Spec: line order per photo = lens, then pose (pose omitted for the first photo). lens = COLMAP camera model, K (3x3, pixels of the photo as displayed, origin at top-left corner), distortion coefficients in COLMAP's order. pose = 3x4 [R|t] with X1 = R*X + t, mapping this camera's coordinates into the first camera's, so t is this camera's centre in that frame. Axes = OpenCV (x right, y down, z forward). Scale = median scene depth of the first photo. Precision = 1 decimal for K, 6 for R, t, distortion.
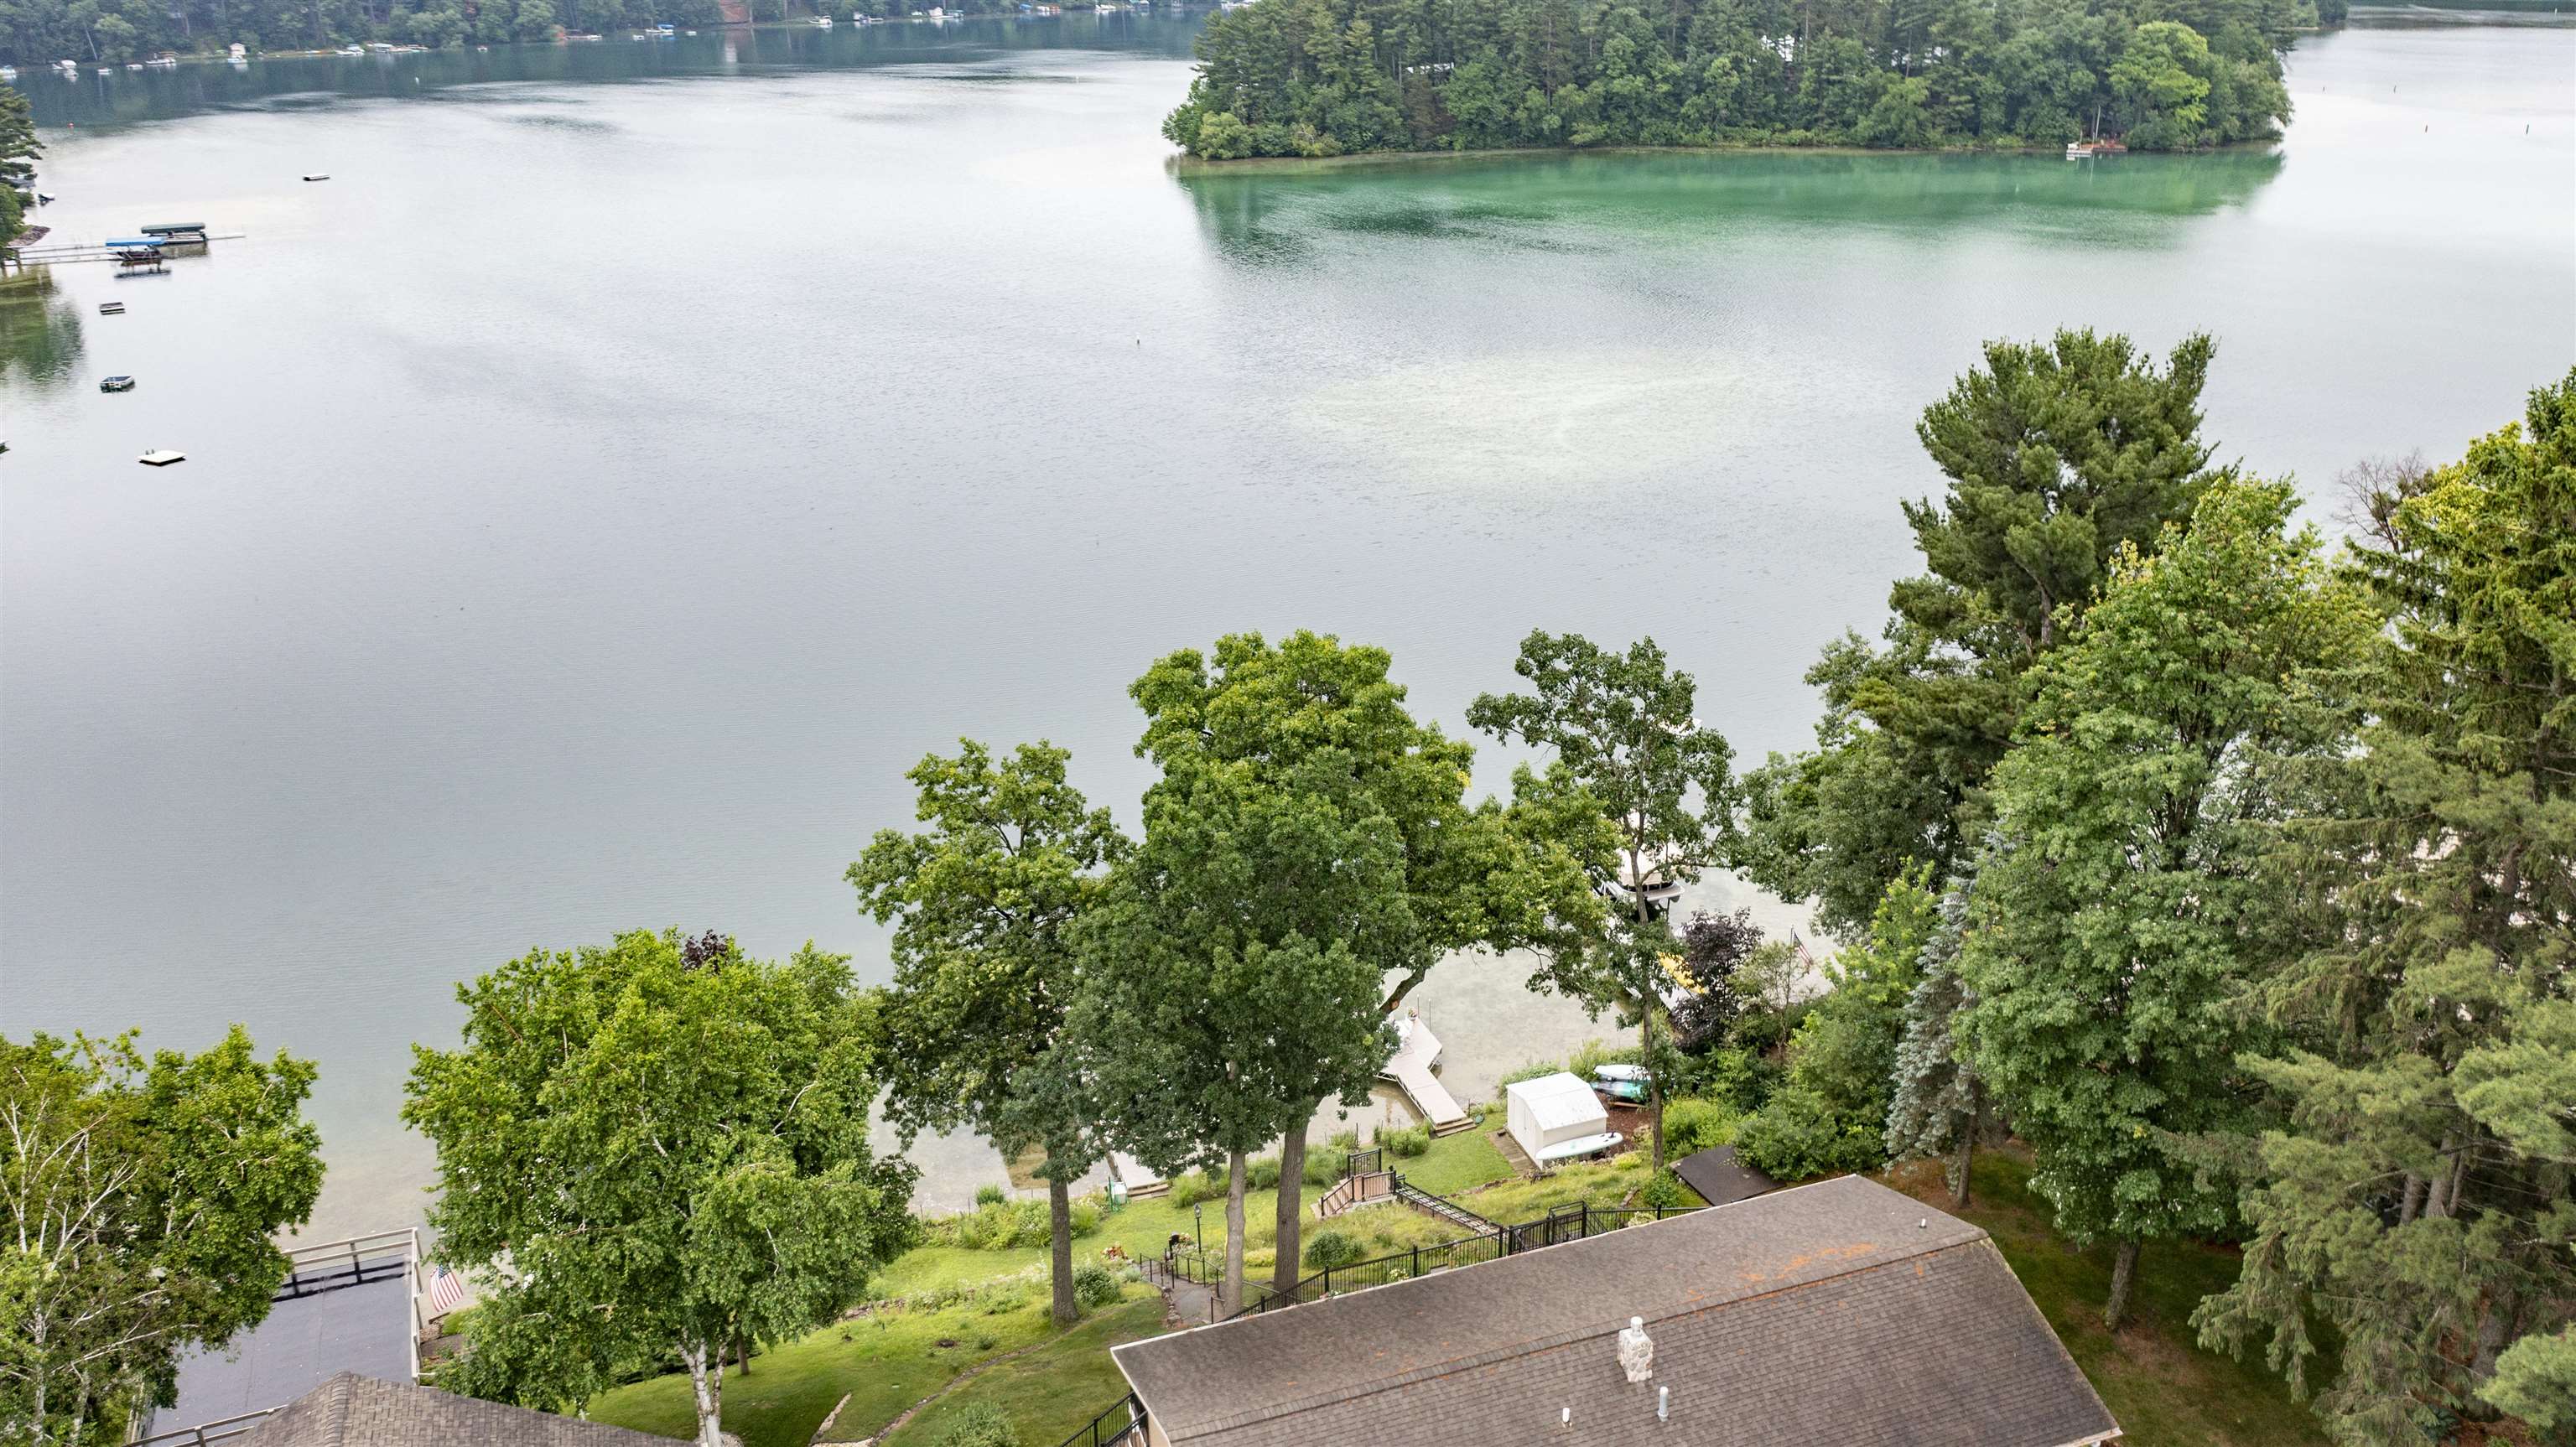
lens RADIAL K [[2059.9, 0, 1285.1], [0, 2059.9, 699.6], [0, 0, 1]] dist [0.001841, -0.011025]
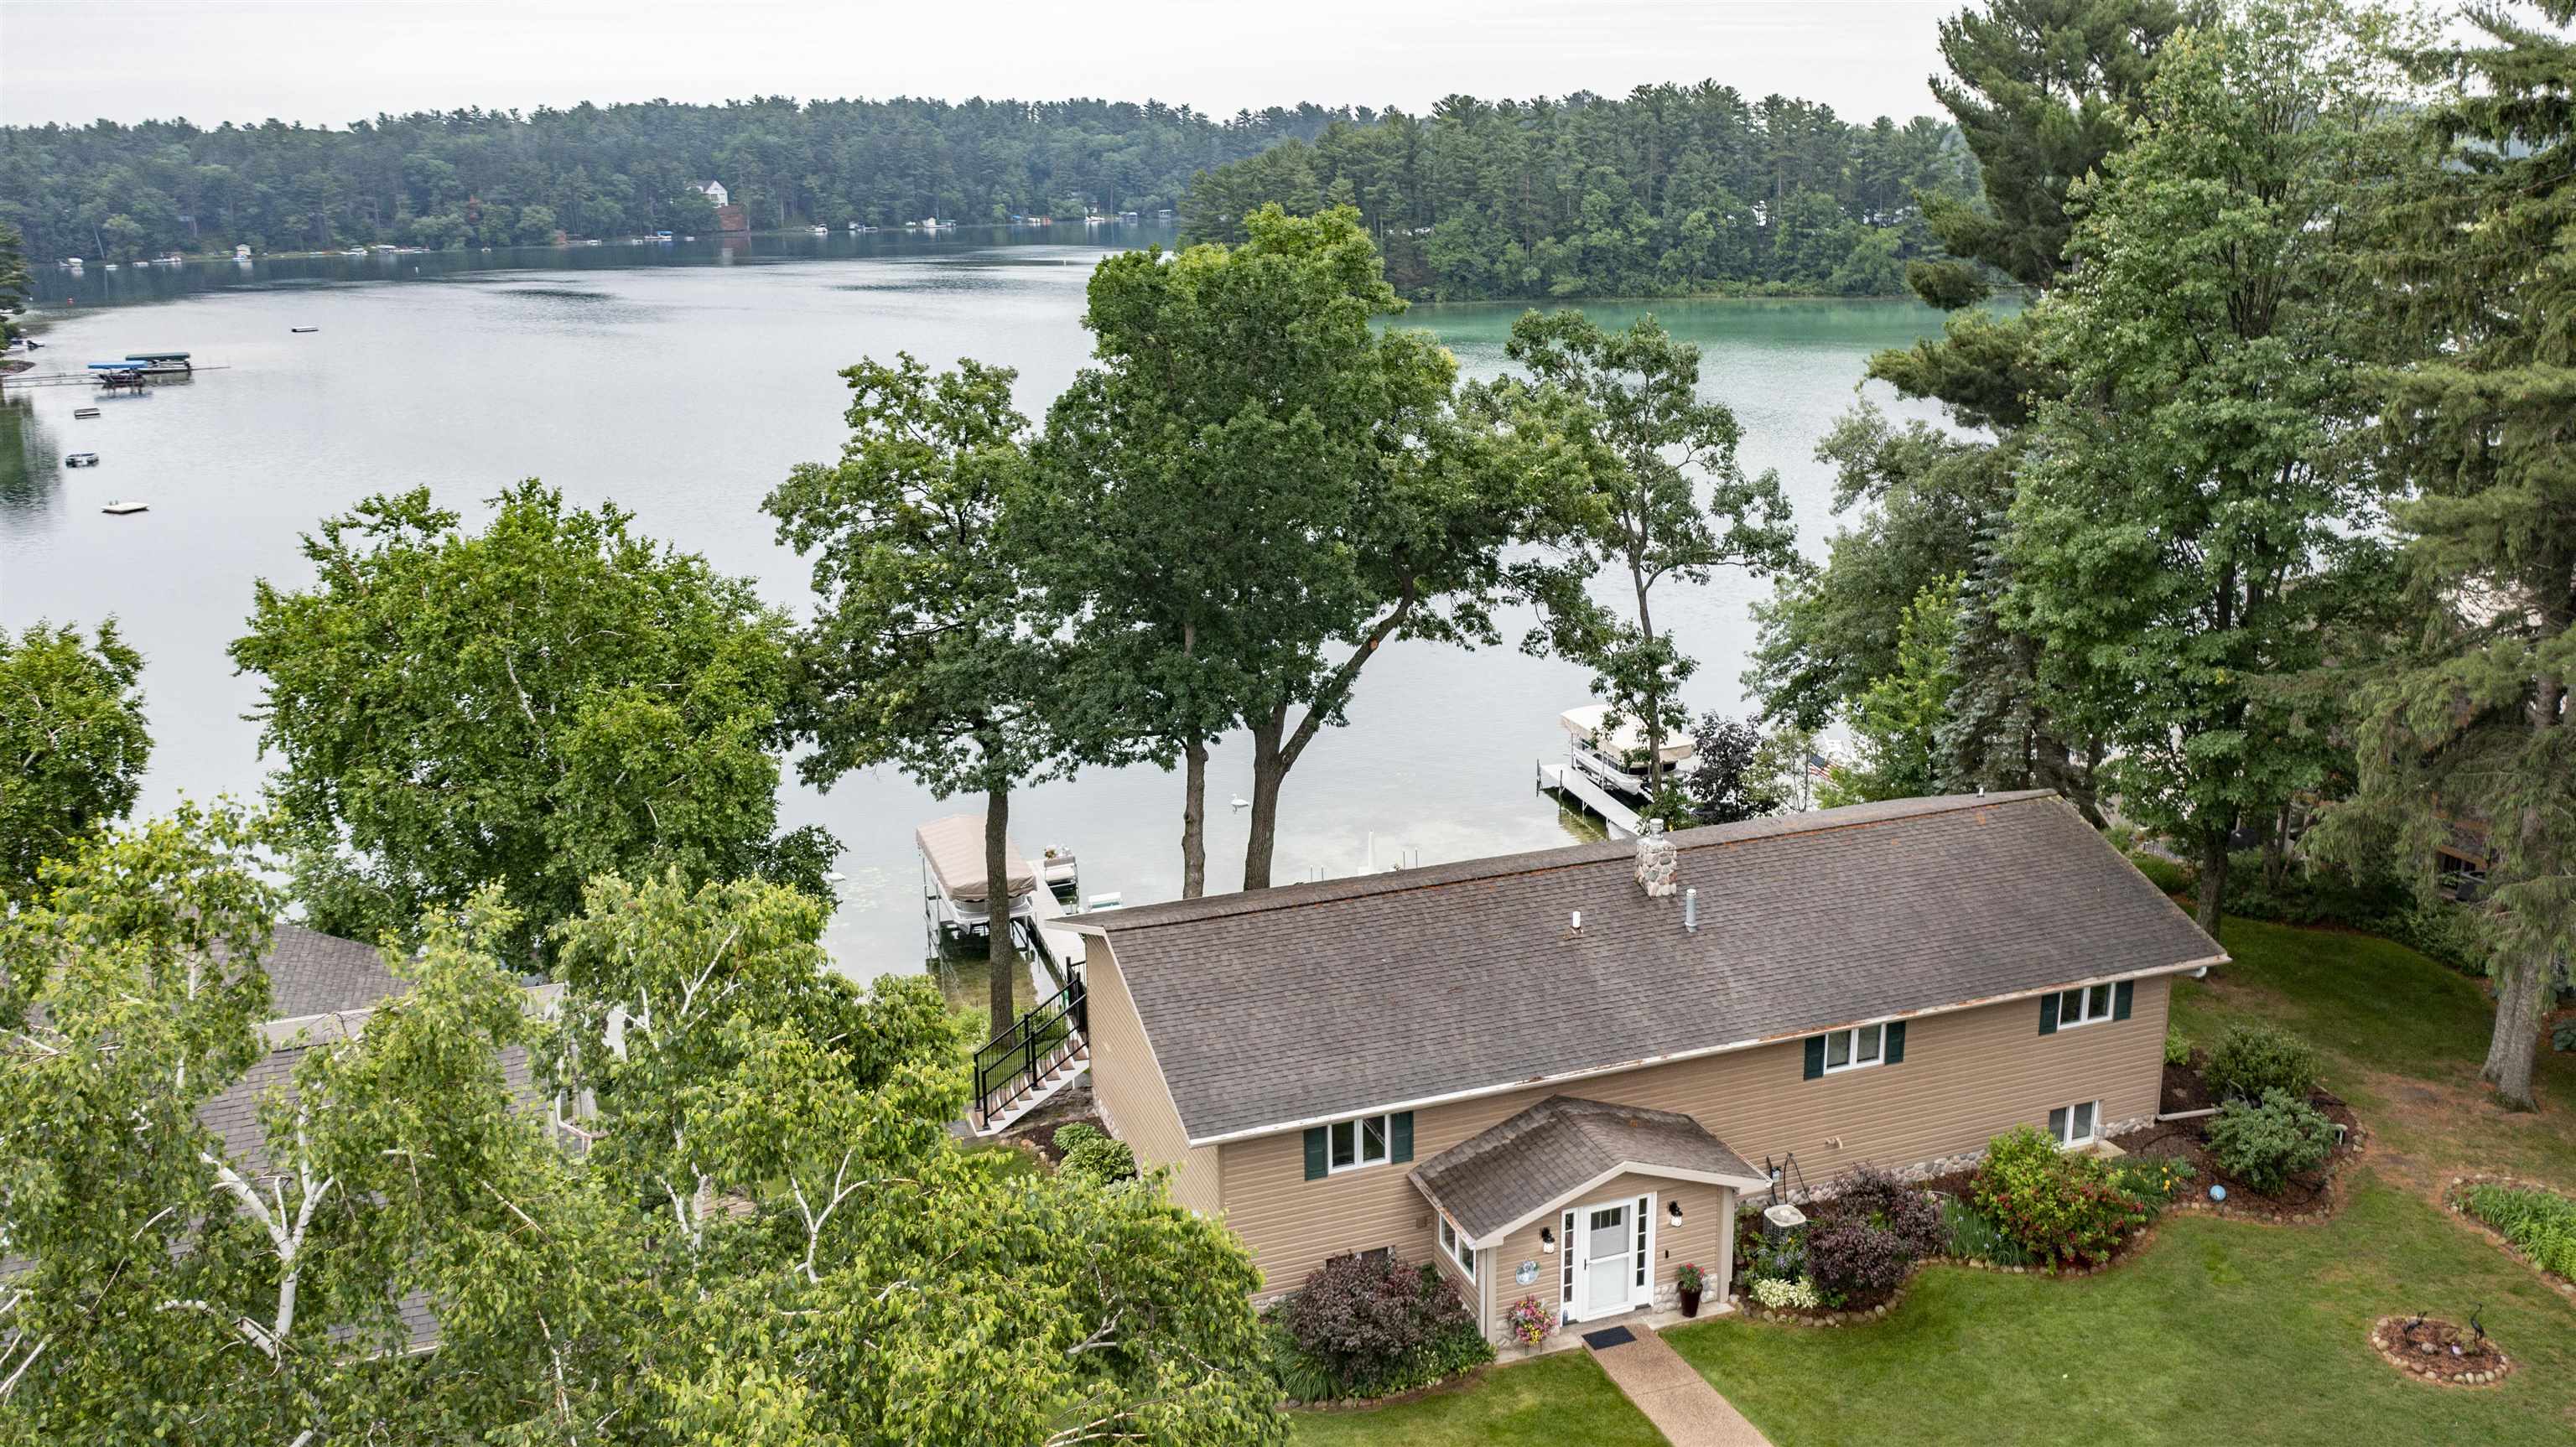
lens RADIAL K [[2053.6, 0, 1288.0], [0, 2053.6, 723.5], [0, 0, 1]] dist [-0.008926, 0.000505]
pose [[0.999964, -0.004713, 0.006996, 0.001484], [0.005397, 0.994848, -0.101235, 0.041346], [-0.006483, 0.101269, 0.994838, 0.018284]]
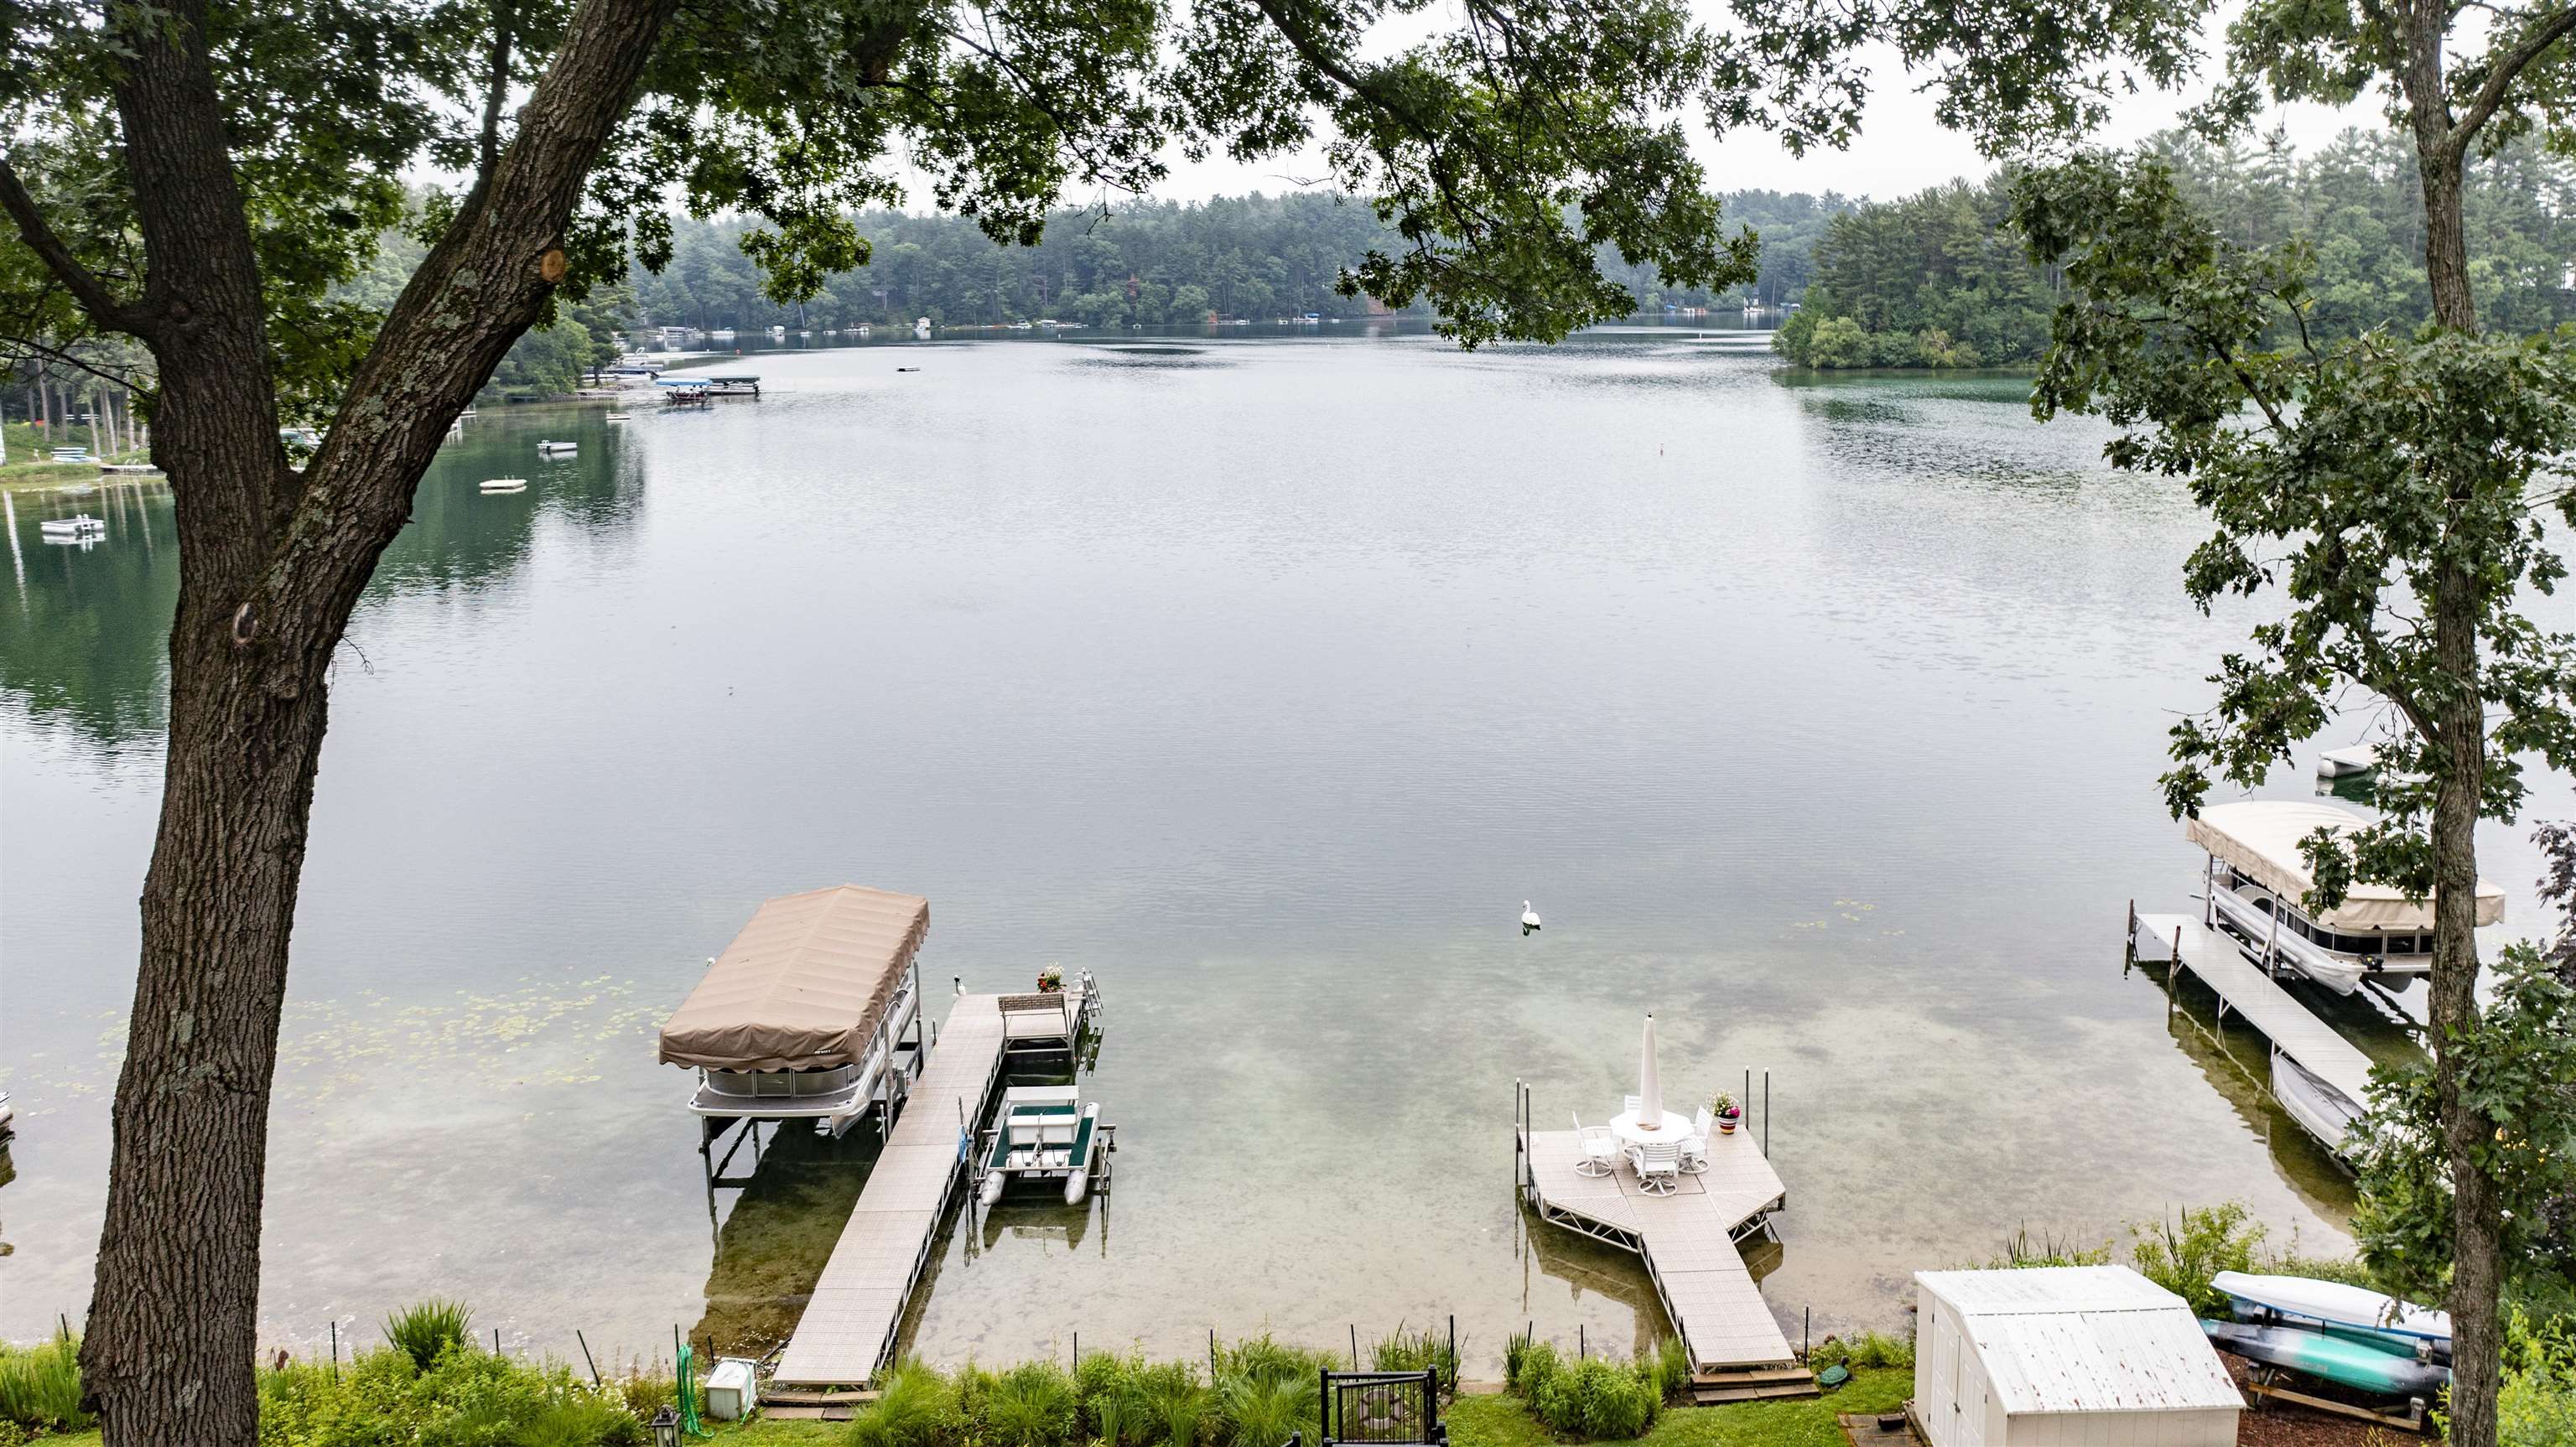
lens RADIAL K [[2053.6, 0, 1288.0], [0, 2053.6, 723.5], [0, 0, 1]] dist [-0.008926, 0.000505]
pose [[0.950760, 0.067631, -0.302458, 0.021919], [-0.114142, 0.983716, -0.138835, 0.032903], [0.288143, 0.166522, 0.942997, 0.135224]]
